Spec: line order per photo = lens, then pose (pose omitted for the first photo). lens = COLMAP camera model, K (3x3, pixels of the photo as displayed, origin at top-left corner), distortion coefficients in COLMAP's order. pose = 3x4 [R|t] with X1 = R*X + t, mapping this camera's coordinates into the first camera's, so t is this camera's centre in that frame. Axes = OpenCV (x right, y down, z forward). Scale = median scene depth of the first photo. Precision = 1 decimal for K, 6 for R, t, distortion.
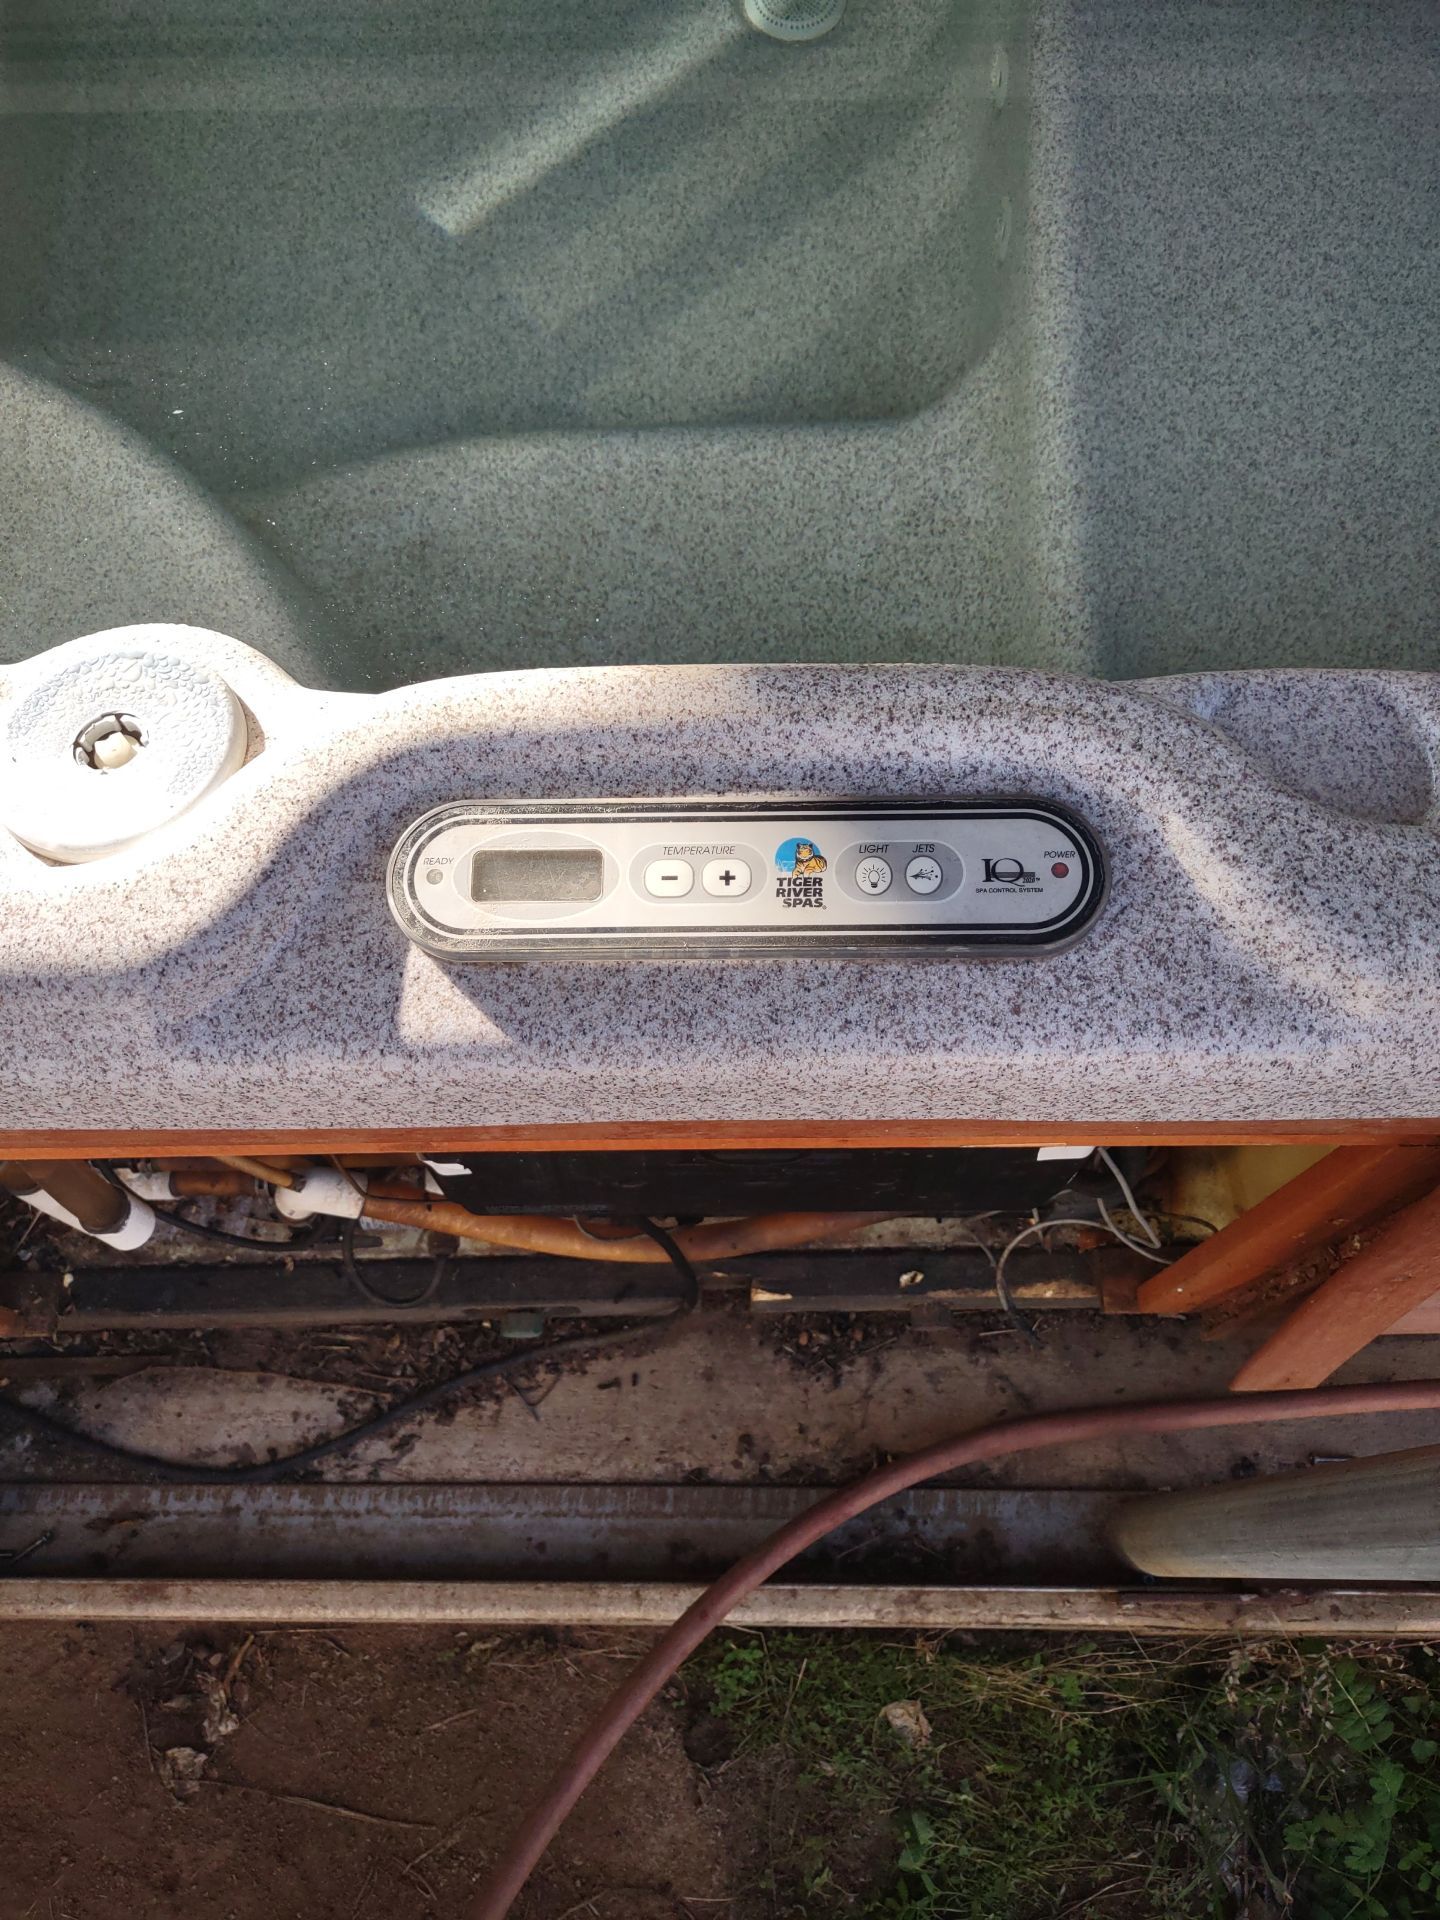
lens RADIAL K [[1435.7, 0, 728.2], [0, 1435.7, 961.5], [0, 0, 1]] dist [0.010942, -0.032921]
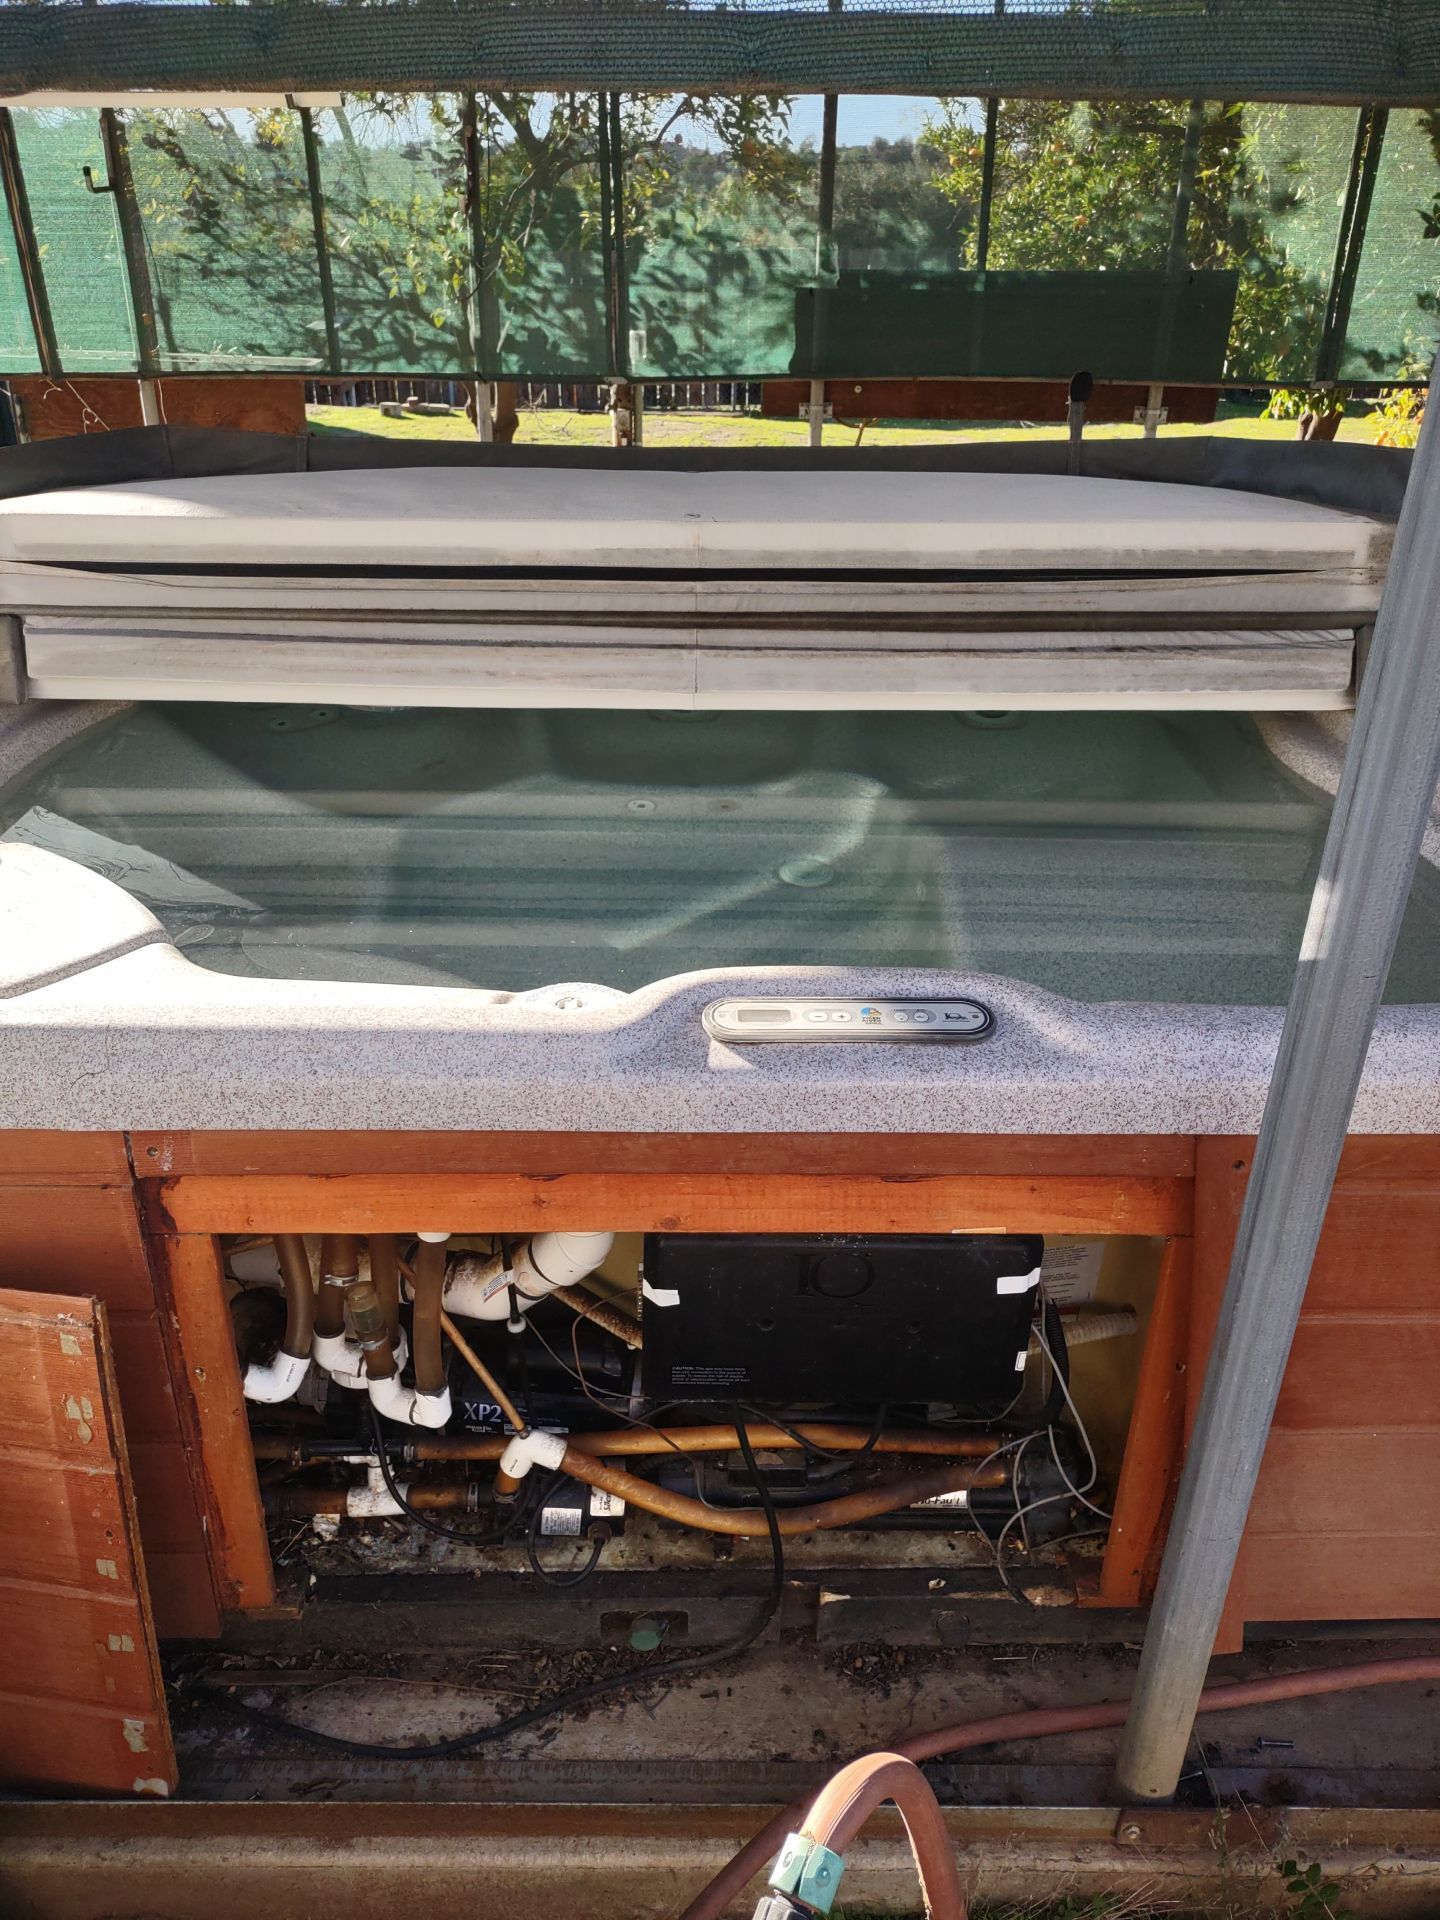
lens RADIAL K [[1435.7, 0, 746.8], [0, 1435.7, 946.0], [0, 0, 1]] dist [0.010942, -0.032921]
pose [[0.999061, 0.018026, 0.039407, -0.114713], [0.011868, 0.760796, -0.648883, 0.631486], [-0.041678, 0.648741, 0.759867, -0.412329]]
